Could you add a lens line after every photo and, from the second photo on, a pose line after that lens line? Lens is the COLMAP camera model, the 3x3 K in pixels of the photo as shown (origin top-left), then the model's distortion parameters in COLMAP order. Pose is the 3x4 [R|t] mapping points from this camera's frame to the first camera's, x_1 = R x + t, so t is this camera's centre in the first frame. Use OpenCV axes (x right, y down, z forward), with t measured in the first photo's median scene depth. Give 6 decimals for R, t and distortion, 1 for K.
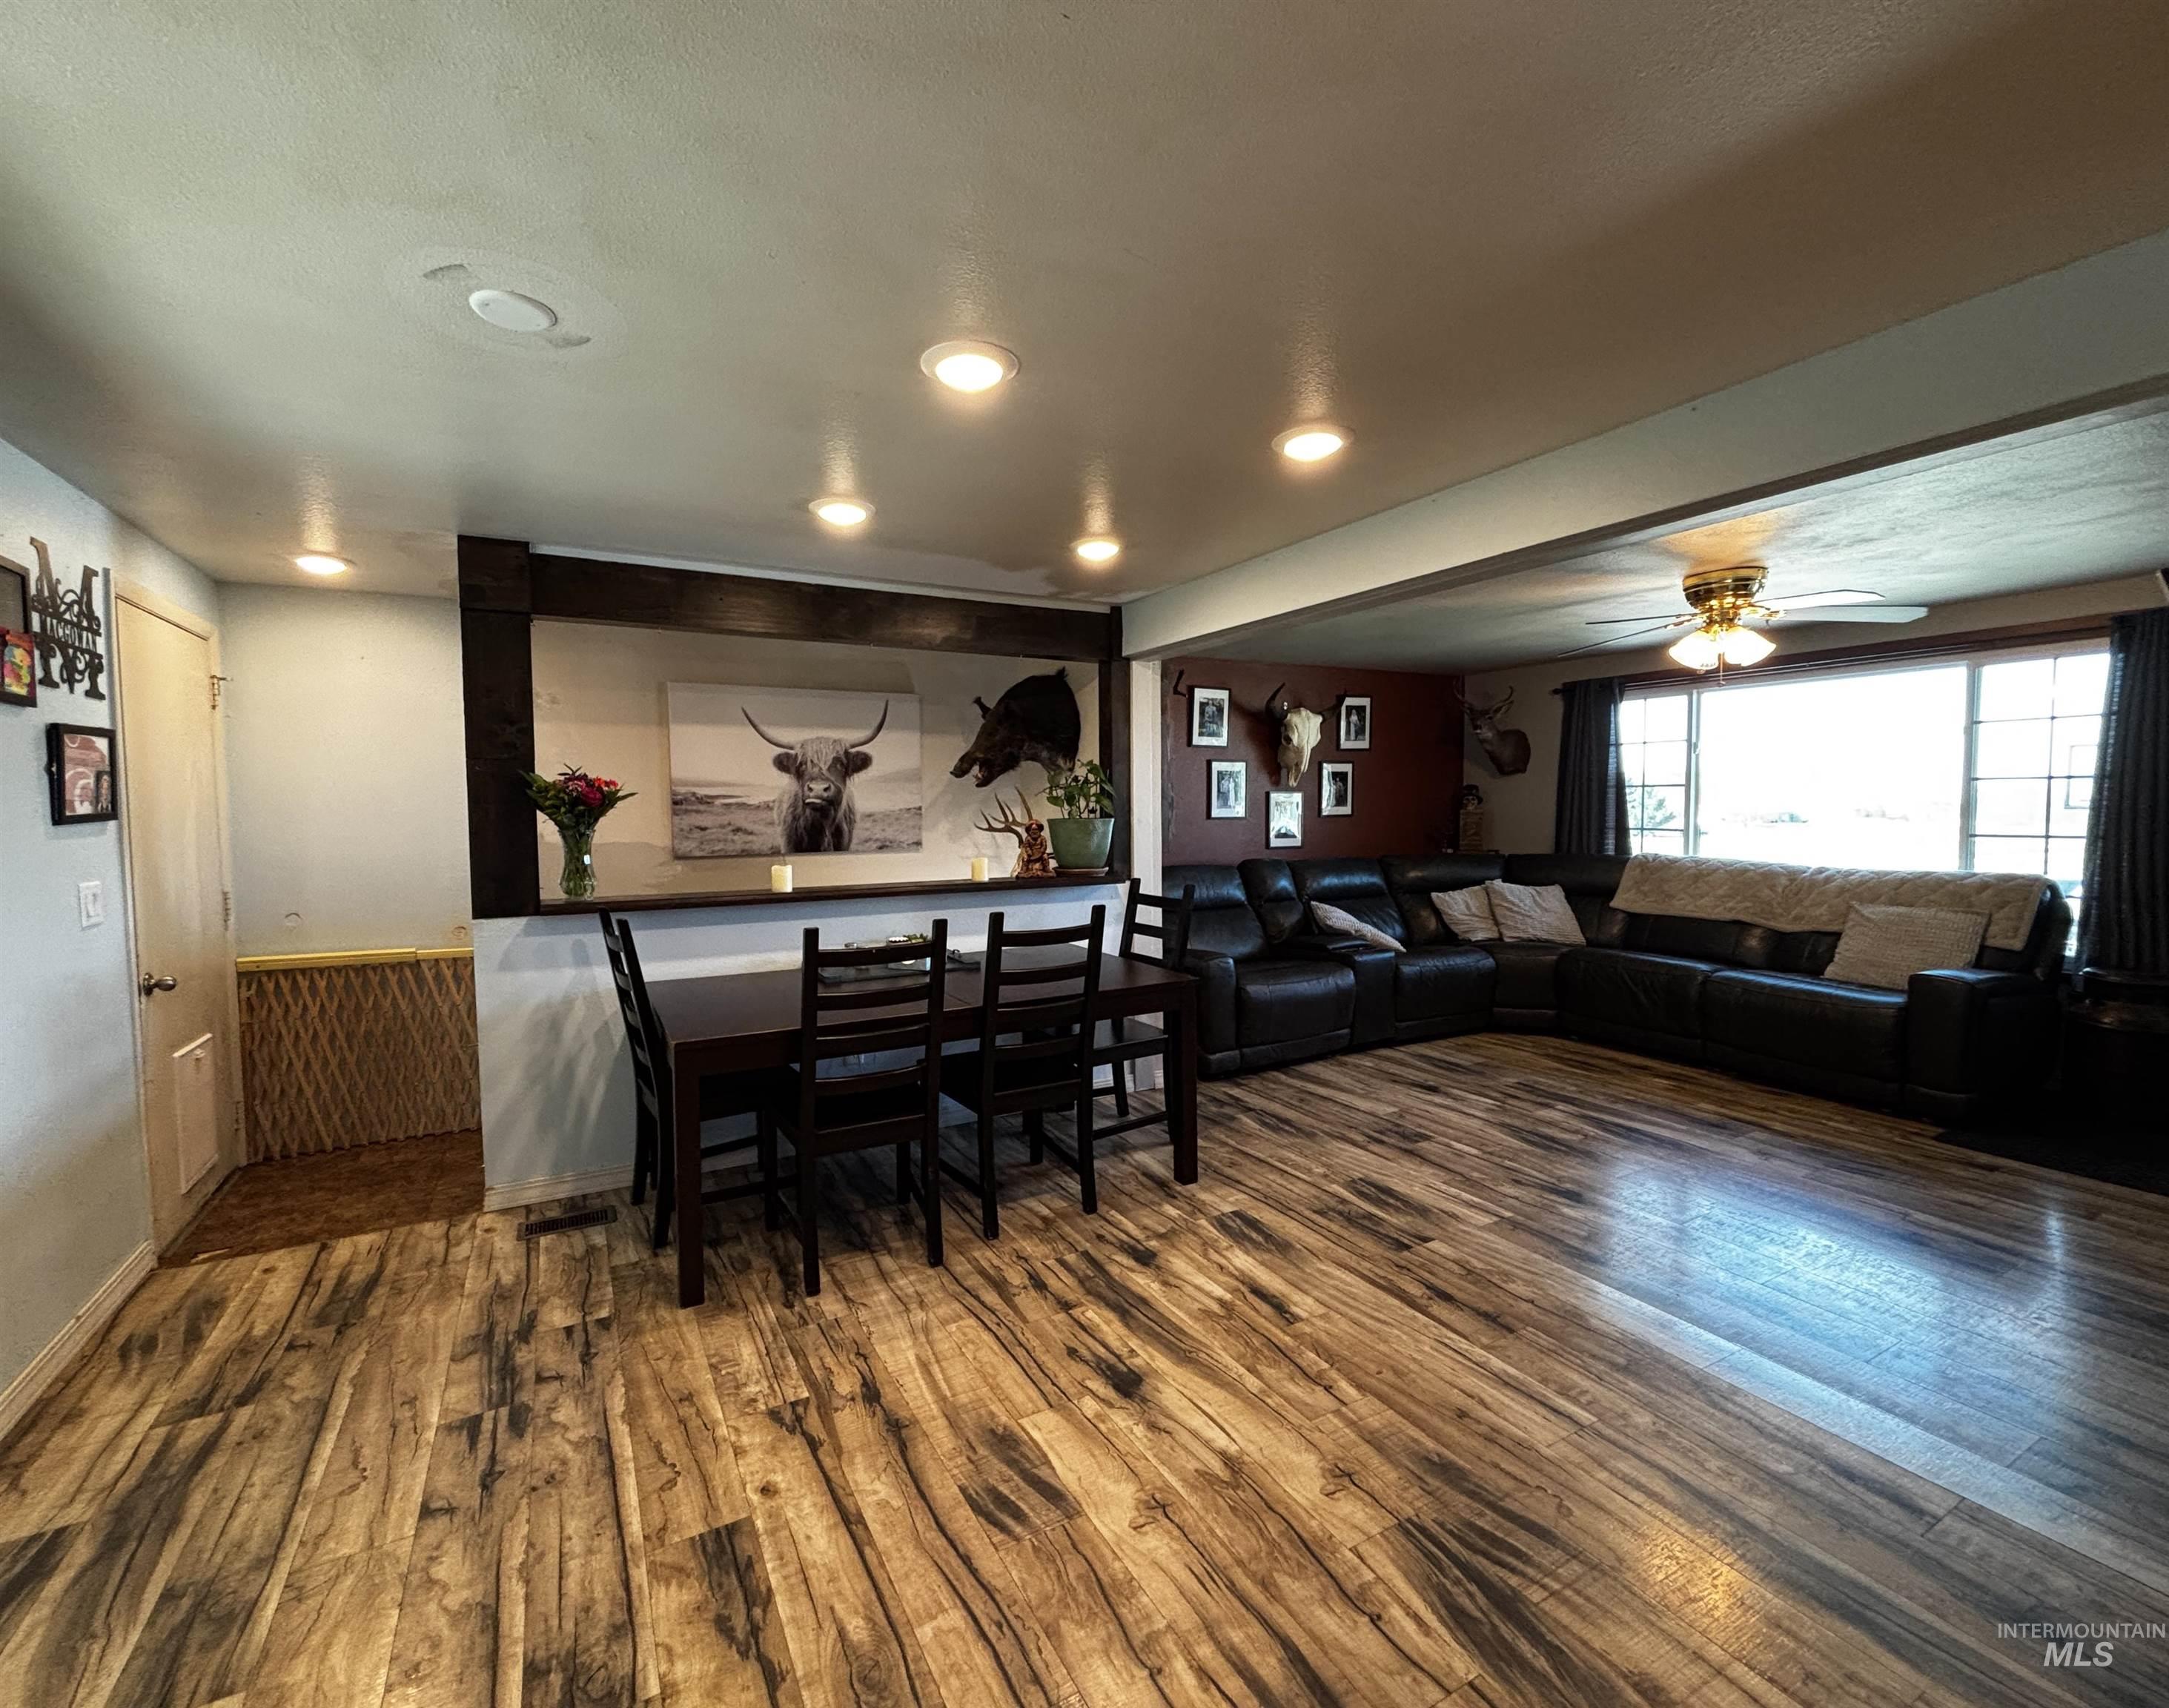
lens RADIAL K [[918.5, 0, 1028.2], [0, 918.5, 853.2], [0, 0, 1]] dist [-0.000554, 0.000137]
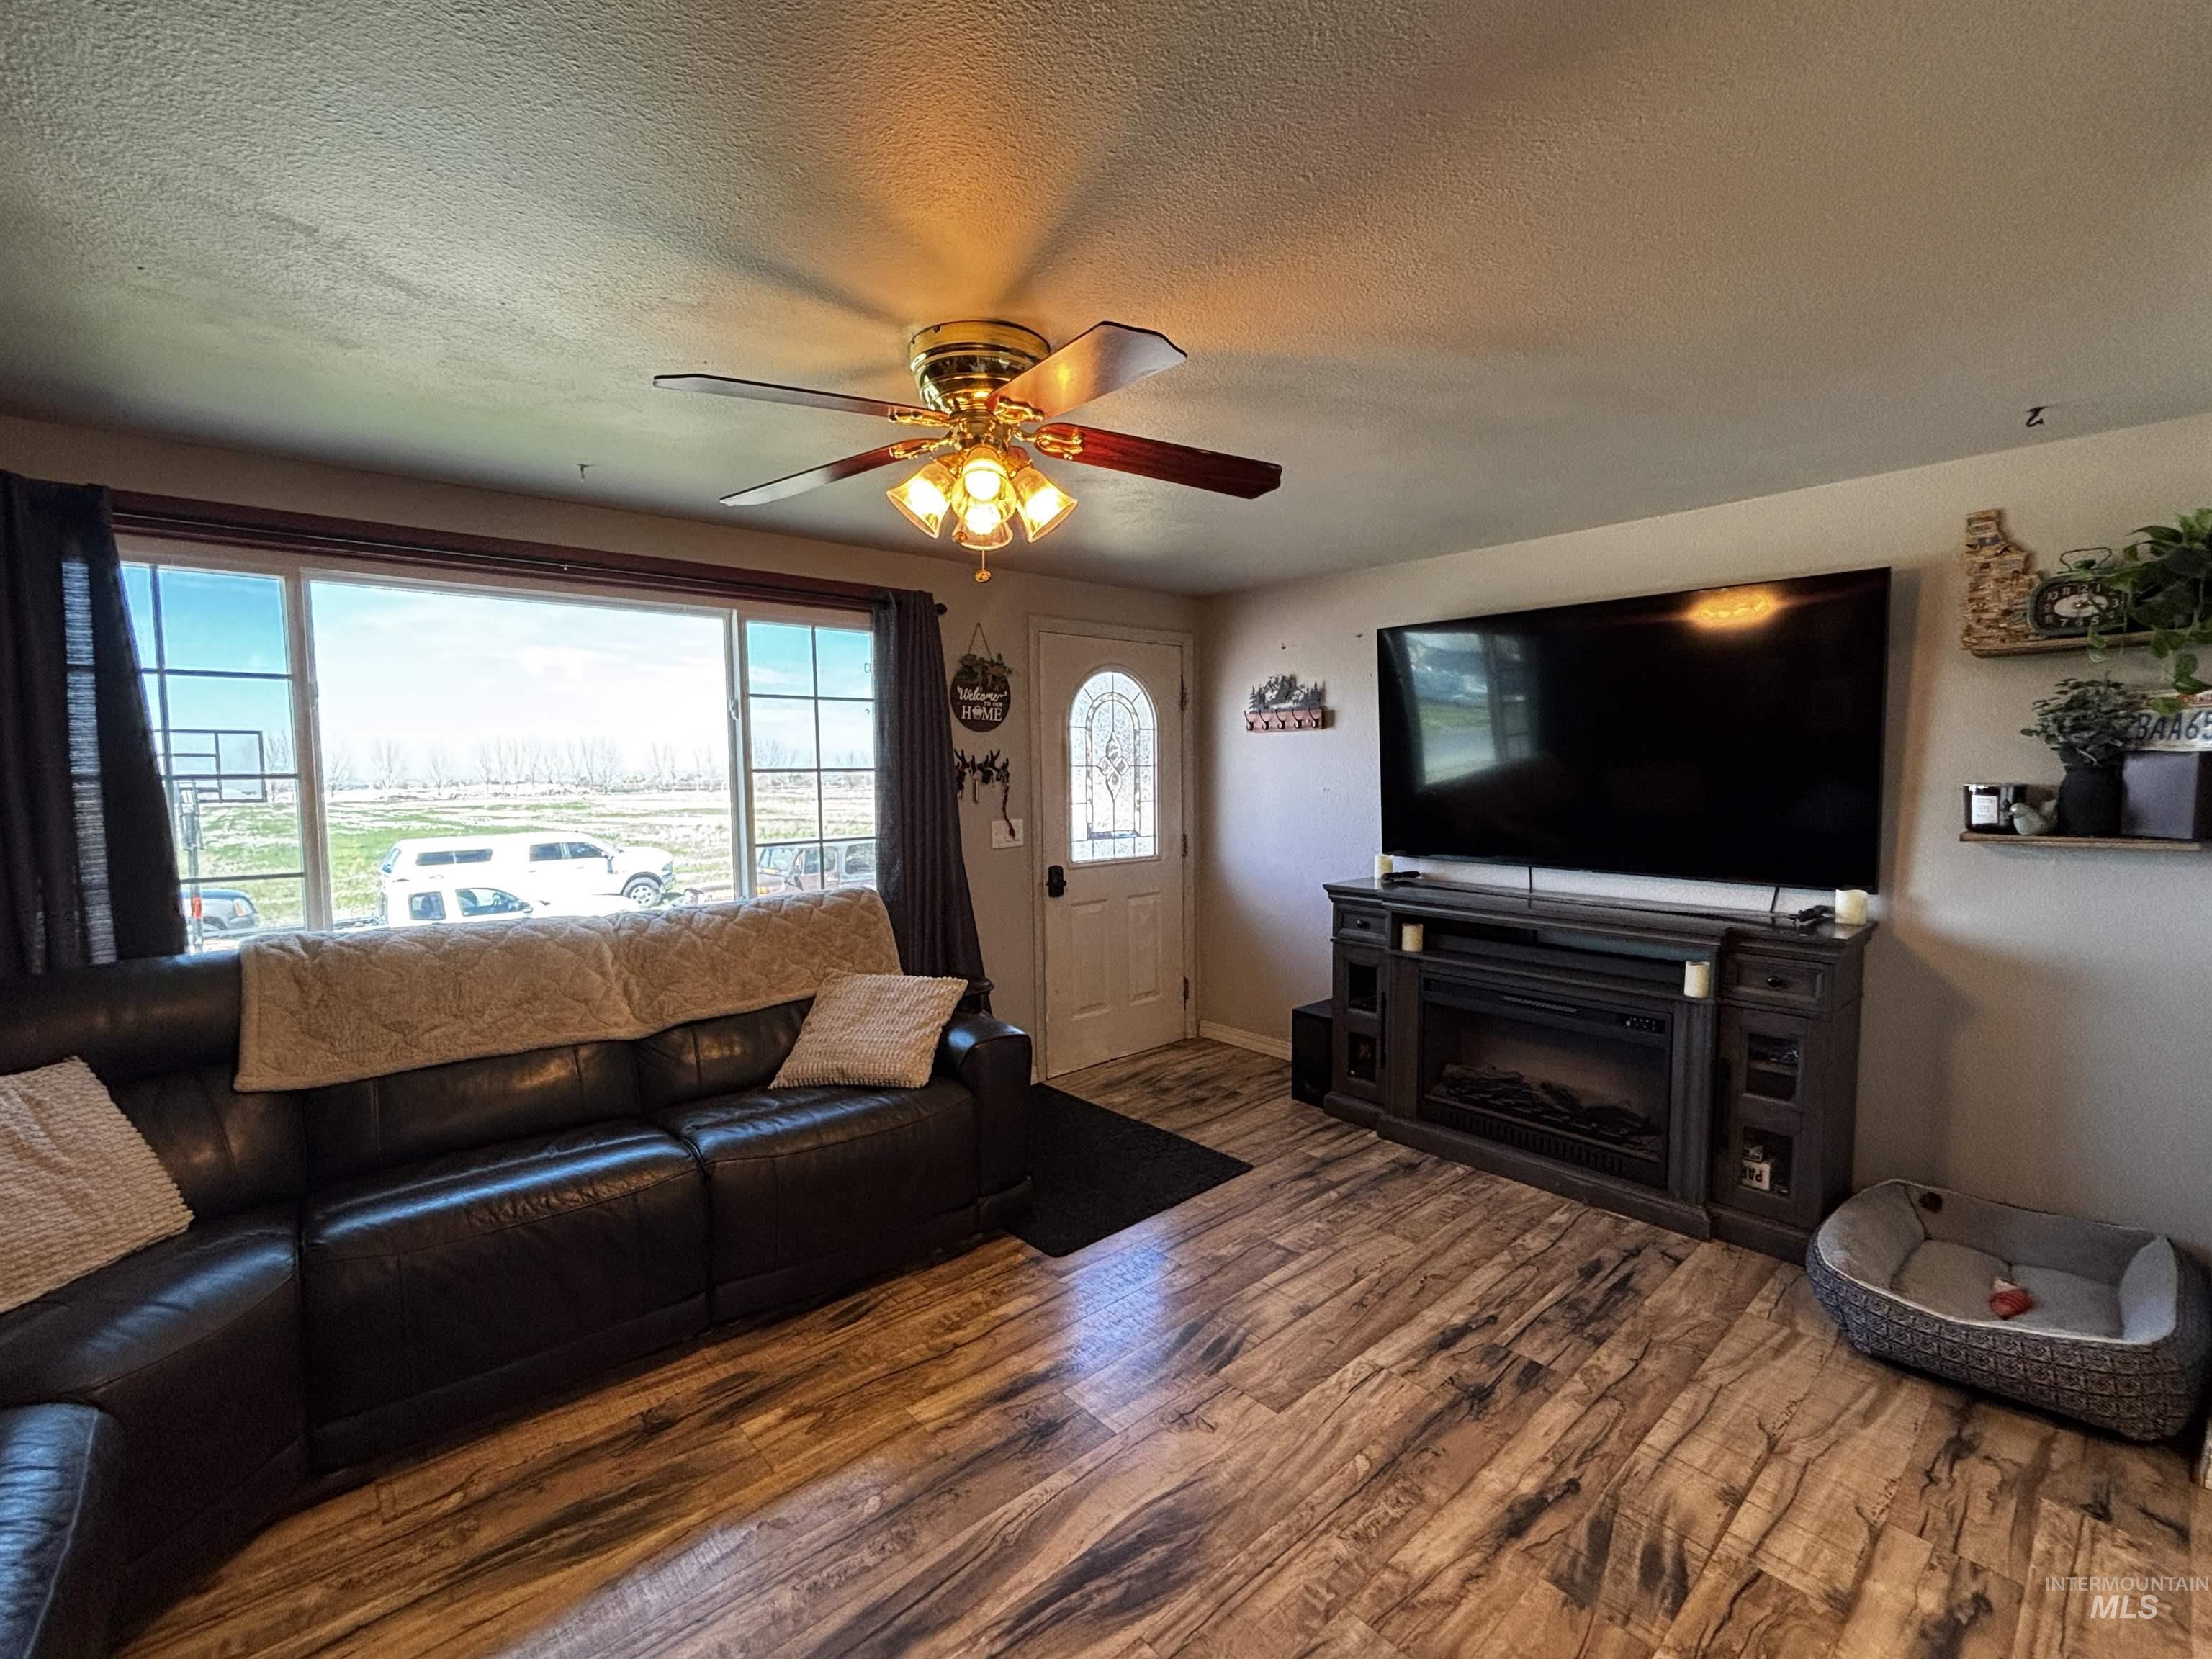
lens RADIAL K [[963.6, 0, 1106.0], [0, 963.6, 829.5], [0, 0, 1]] dist [0.000041, -0.000041]
pose [[-0.248685, -0.043786, 0.967594, 0.211324], [0.068100, 0.995715, 0.062561, -0.068355], [-0.966187, 0.081451, -0.244638, 0.995898]]
